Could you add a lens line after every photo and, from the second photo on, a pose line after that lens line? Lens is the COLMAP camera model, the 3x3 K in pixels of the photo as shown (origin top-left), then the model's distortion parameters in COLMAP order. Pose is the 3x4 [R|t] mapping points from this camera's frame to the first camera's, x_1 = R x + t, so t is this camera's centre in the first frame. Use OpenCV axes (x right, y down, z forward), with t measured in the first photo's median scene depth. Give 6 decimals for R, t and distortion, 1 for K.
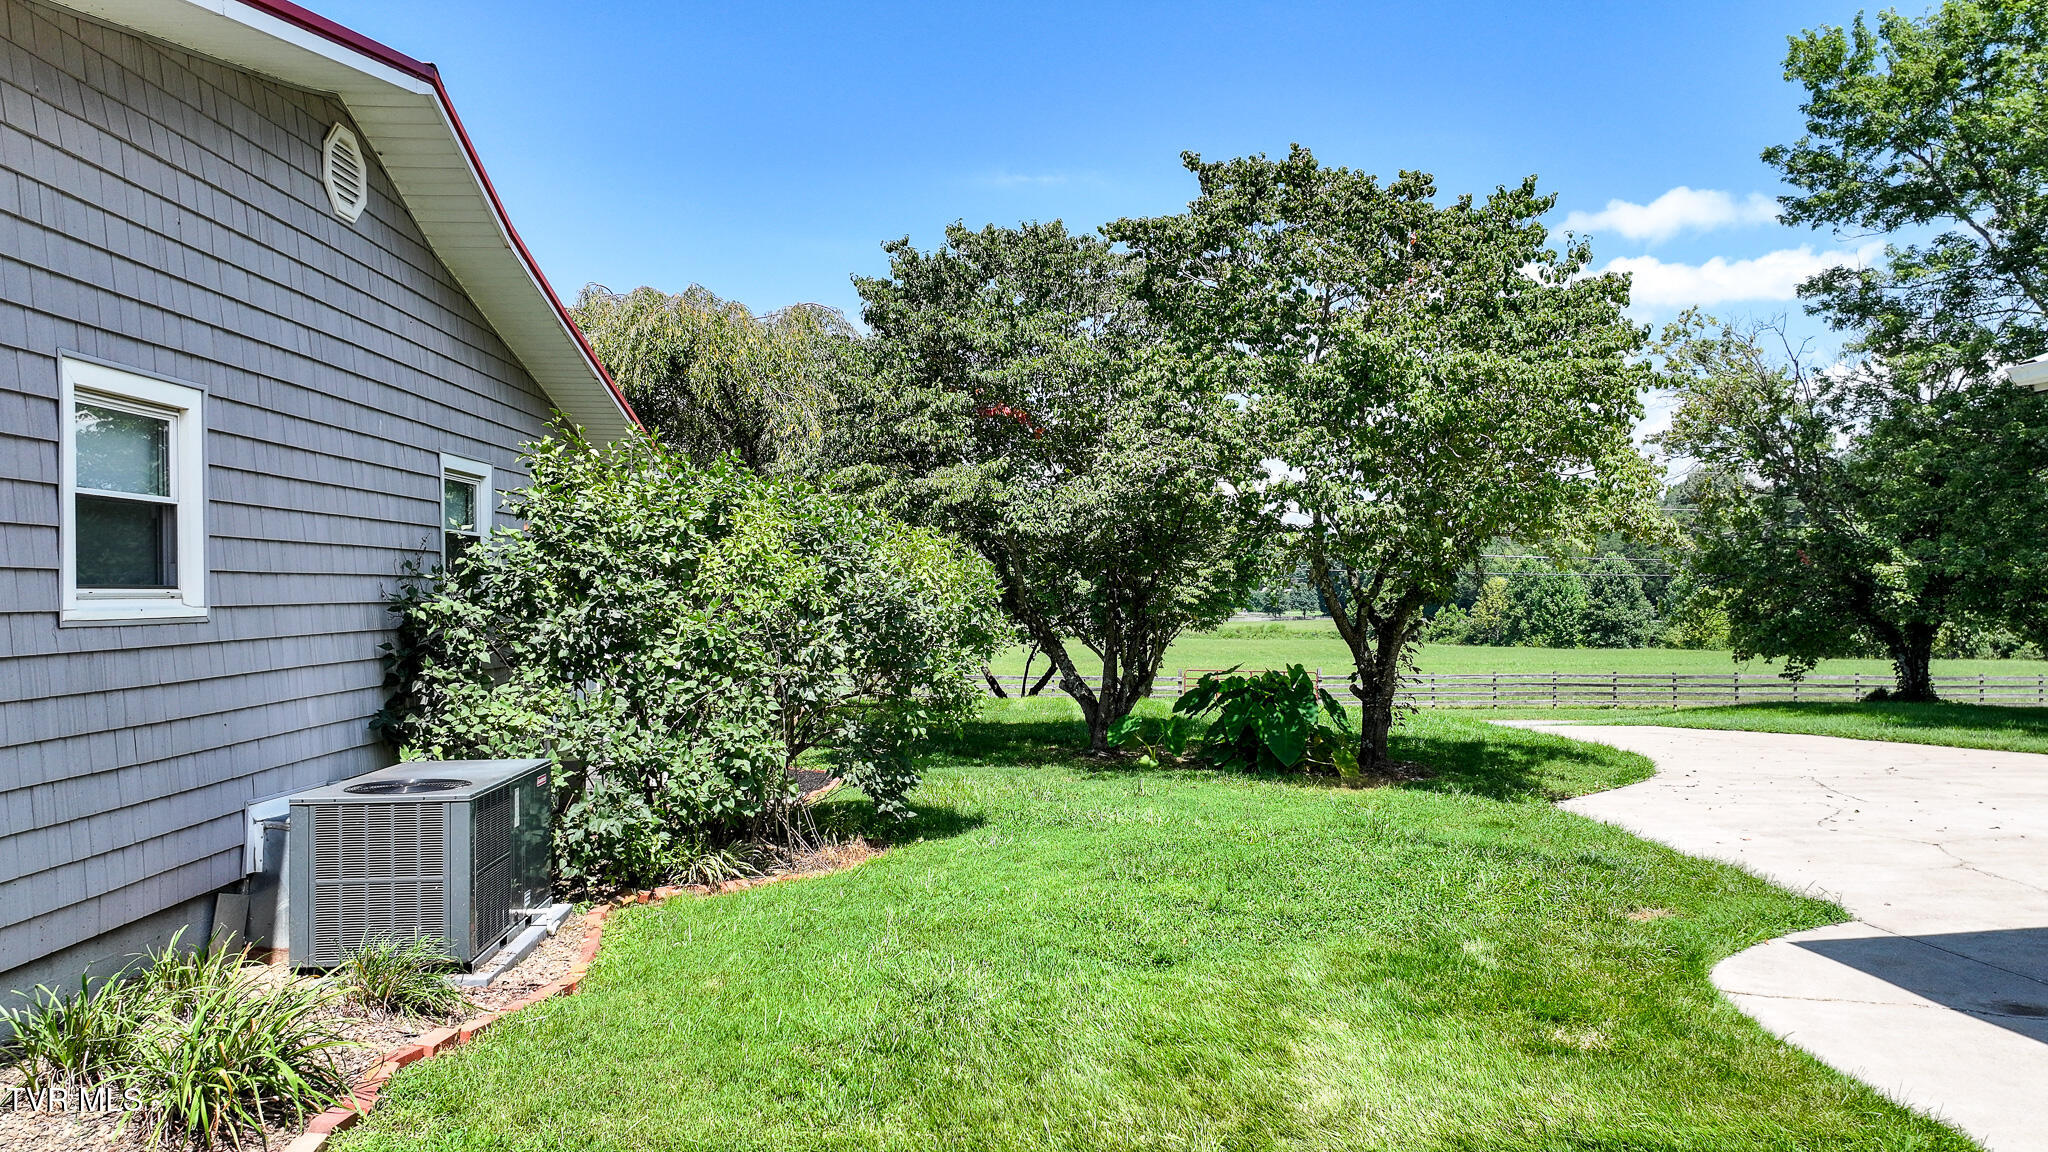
lens RADIAL K [[1452.3, 0, 1030.6], [0, 1452.3, 571.8], [0, 0, 1]] dist [0.010962, 0.008304]
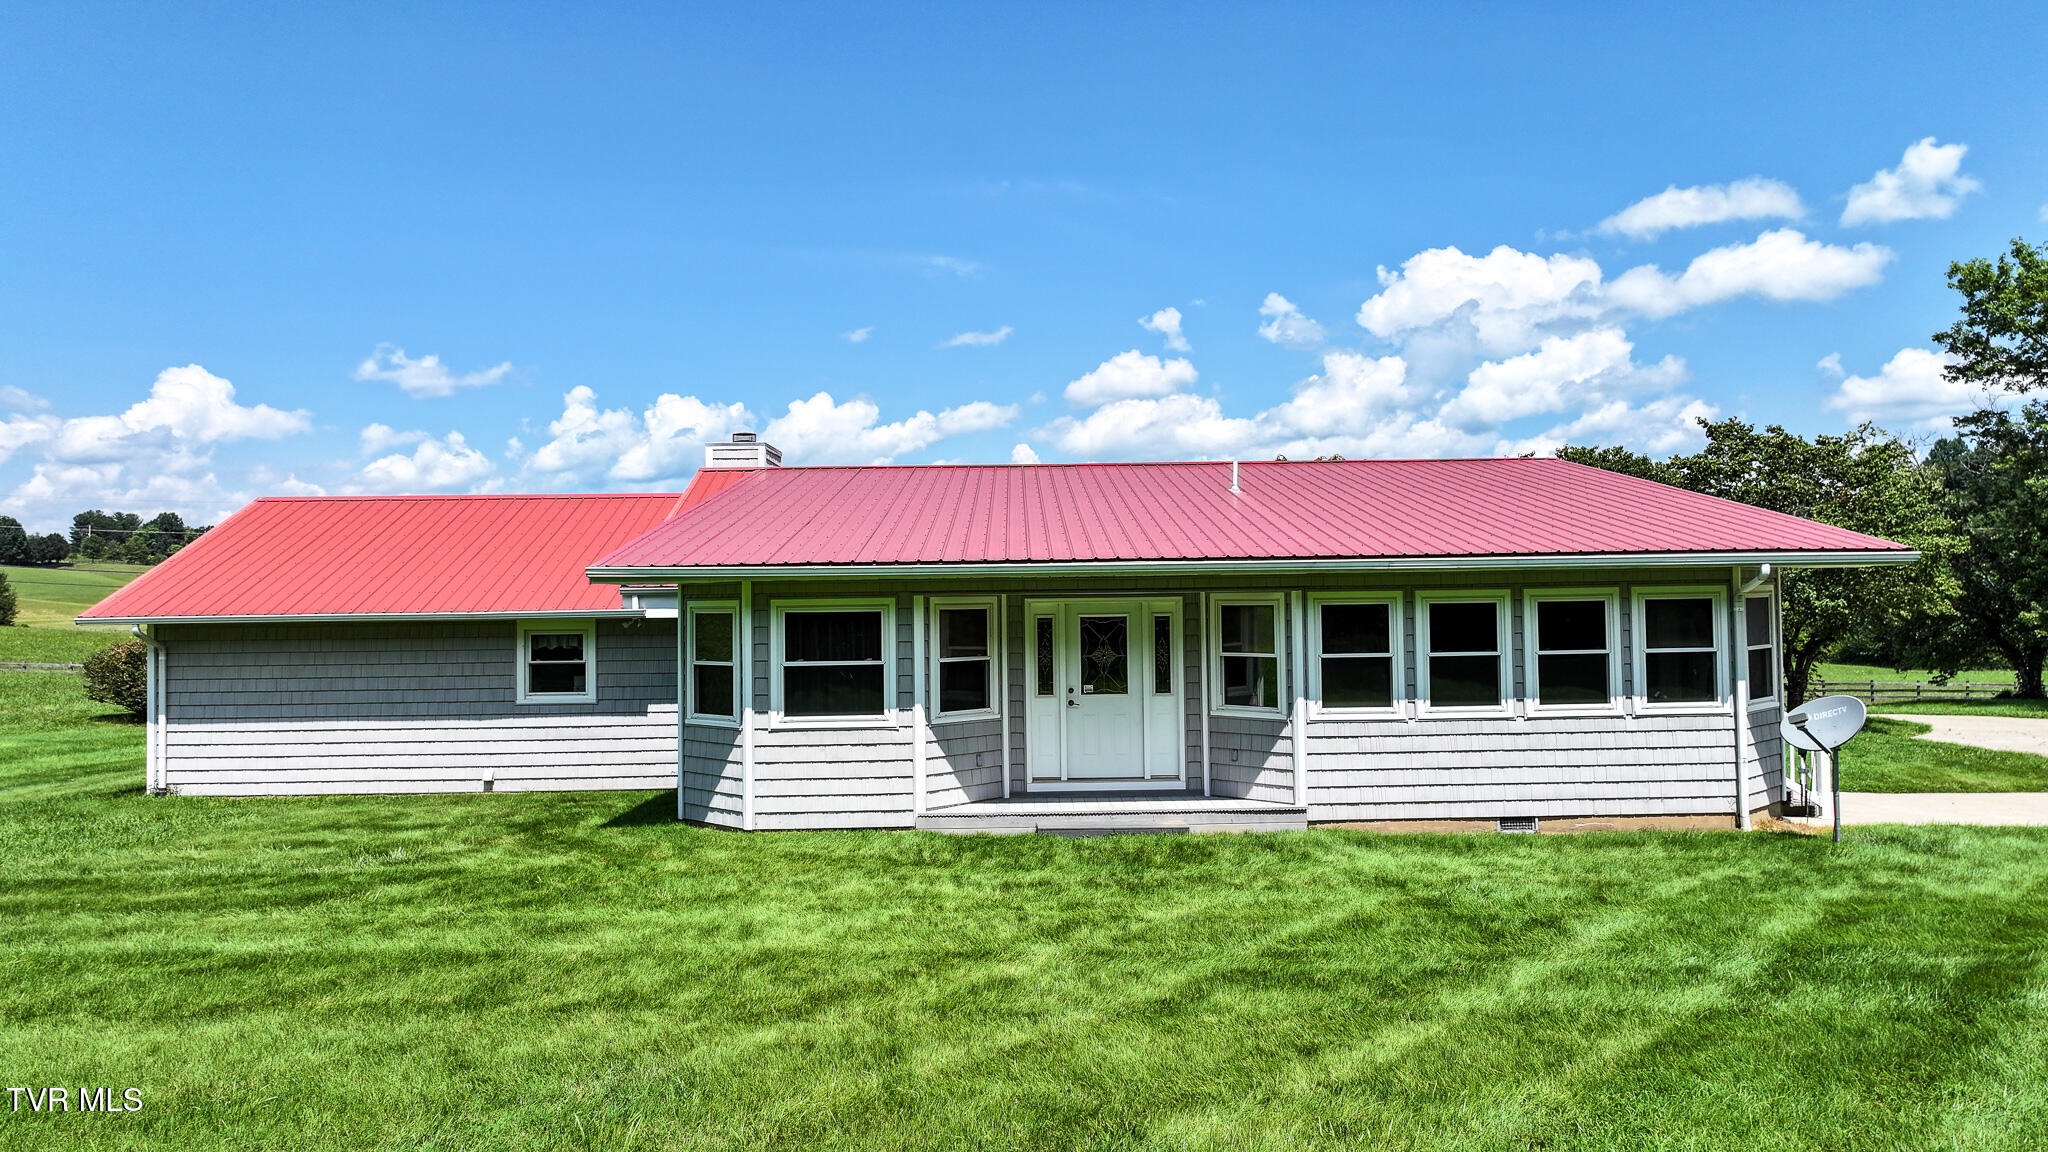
lens RADIAL K [[1452.3, 0, 1032.2], [0, 1452.3, 586.7], [0, 0, 1]] dist [0.010962, 0.008304]
pose [[0.999782, -0.000483, -0.020874, -0.401564], [0.000555, 0.999994, 0.003443, -0.032714], [0.020873, -0.003454, 0.999776, -0.535418]]
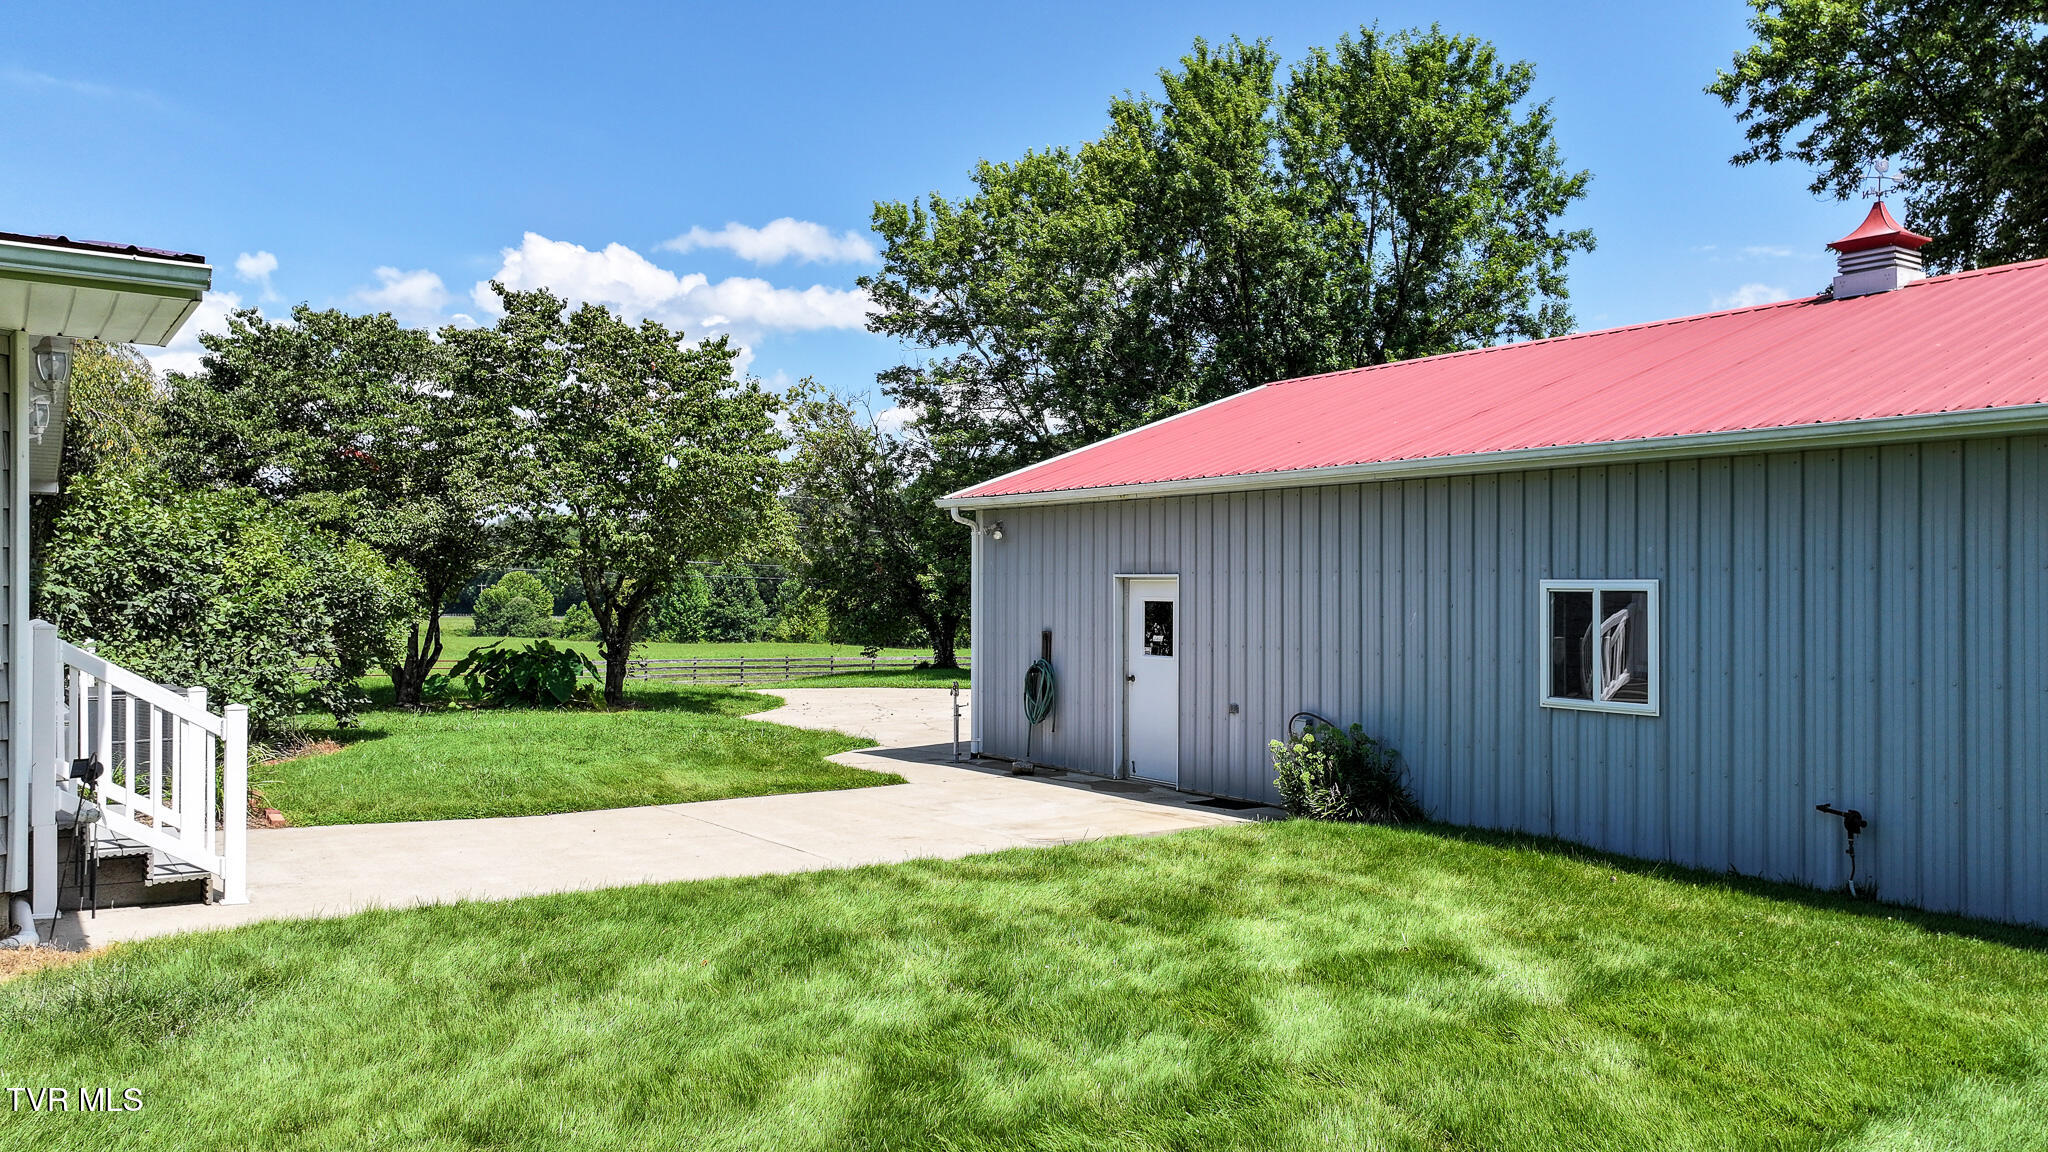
lens RADIAL K [[1452.3, 0, 1034.7], [0, 1452.3, 566.6], [0, 0, 1]] dist [0.010962, 0.008304]
pose [[0.831436, 0.021577, 0.555202, -0.126179], [-0.020190, 0.999759, -0.008619, -0.002286], [-0.555254, -0.004044, 0.831671, -0.259327]]
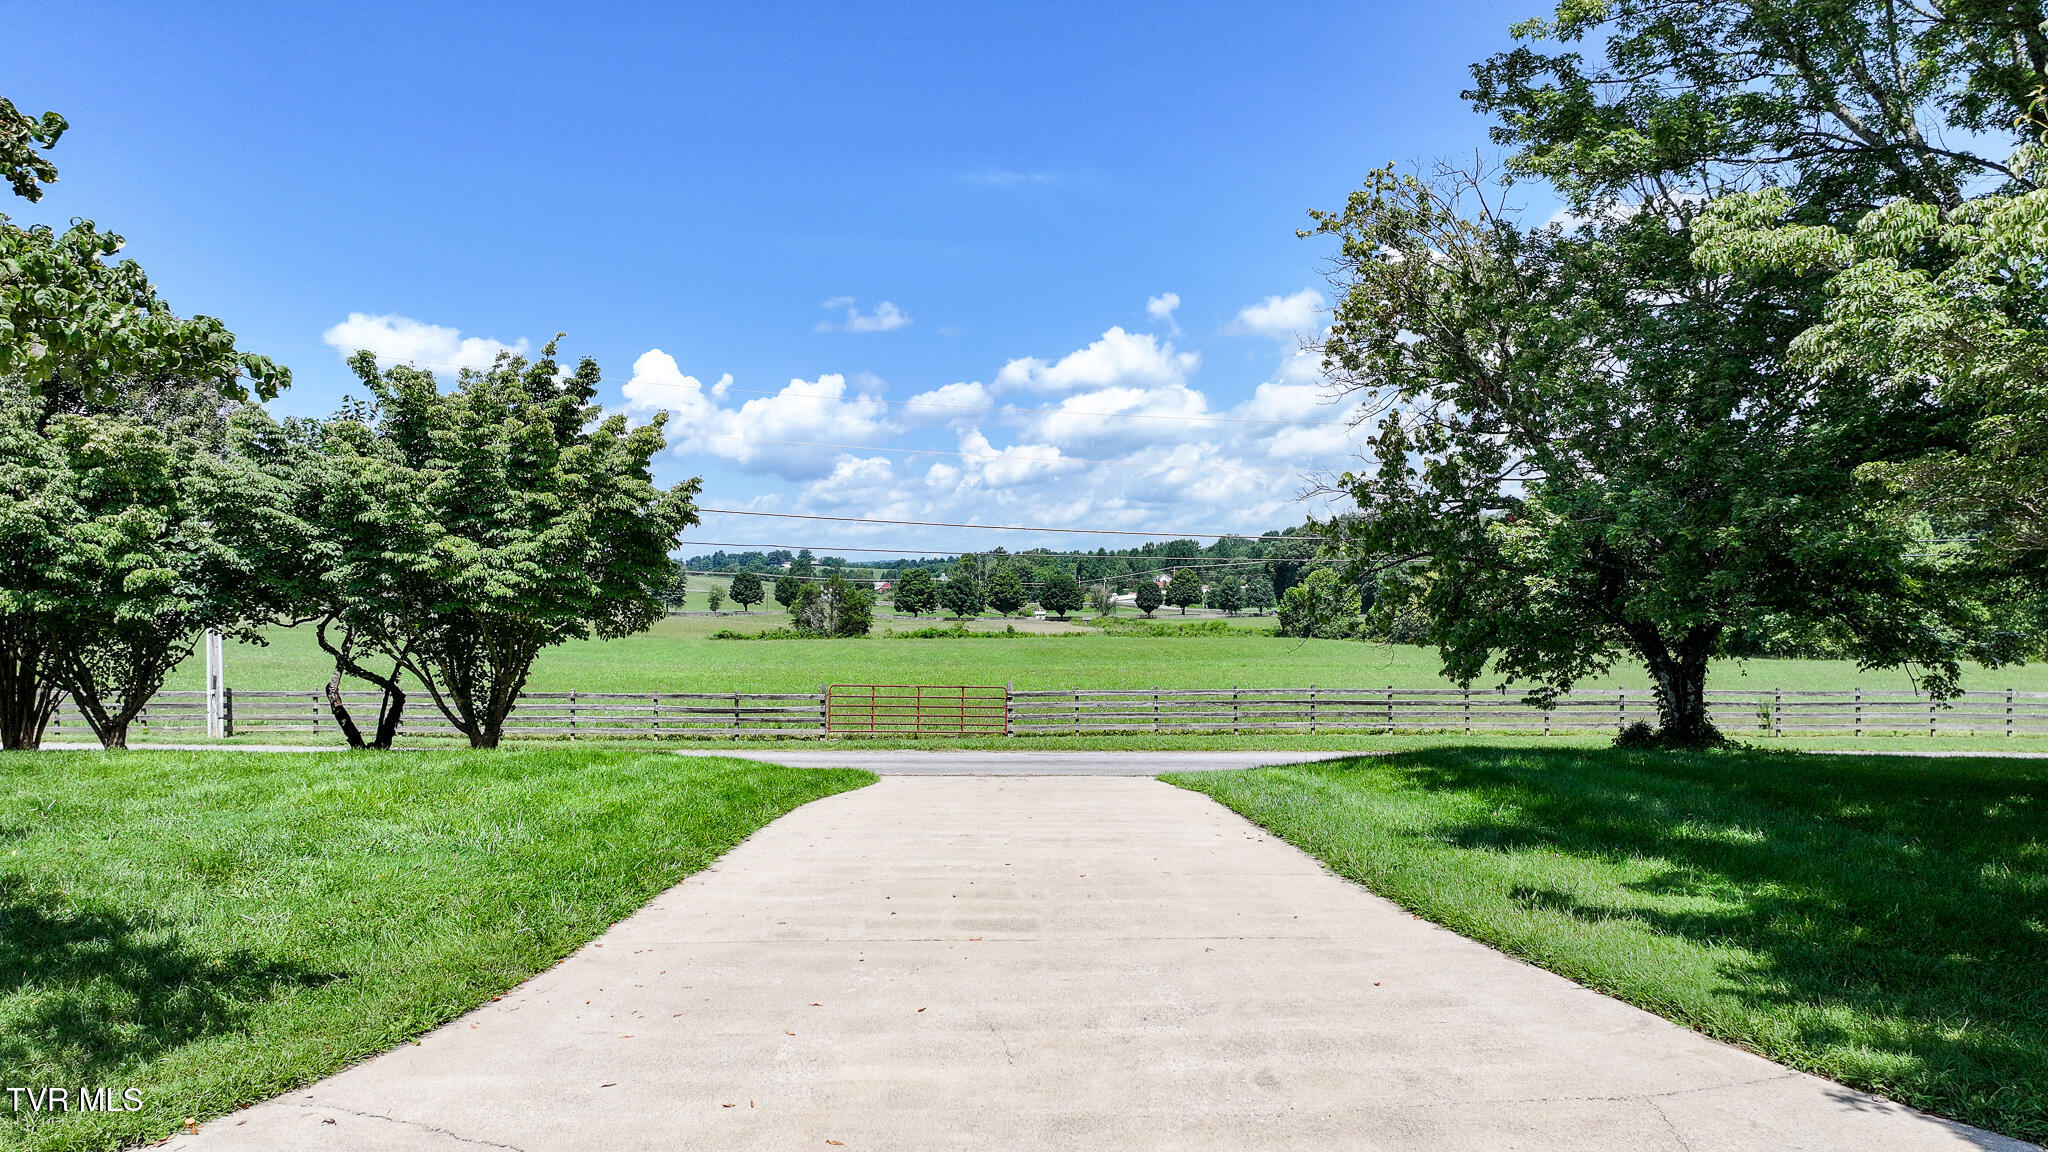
lens RADIAL K [[1452.3, 0, 1012.2], [0, 1452.3, 559.0], [0, 0, 1]] dist [0.010962, 0.008304]
pose [[0.999982, -0.000655, 0.005945, 0.331814], [0.000694, 0.999979, -0.006501, 0.010052], [-0.005941, 0.006505, 0.999961, 0.383562]]
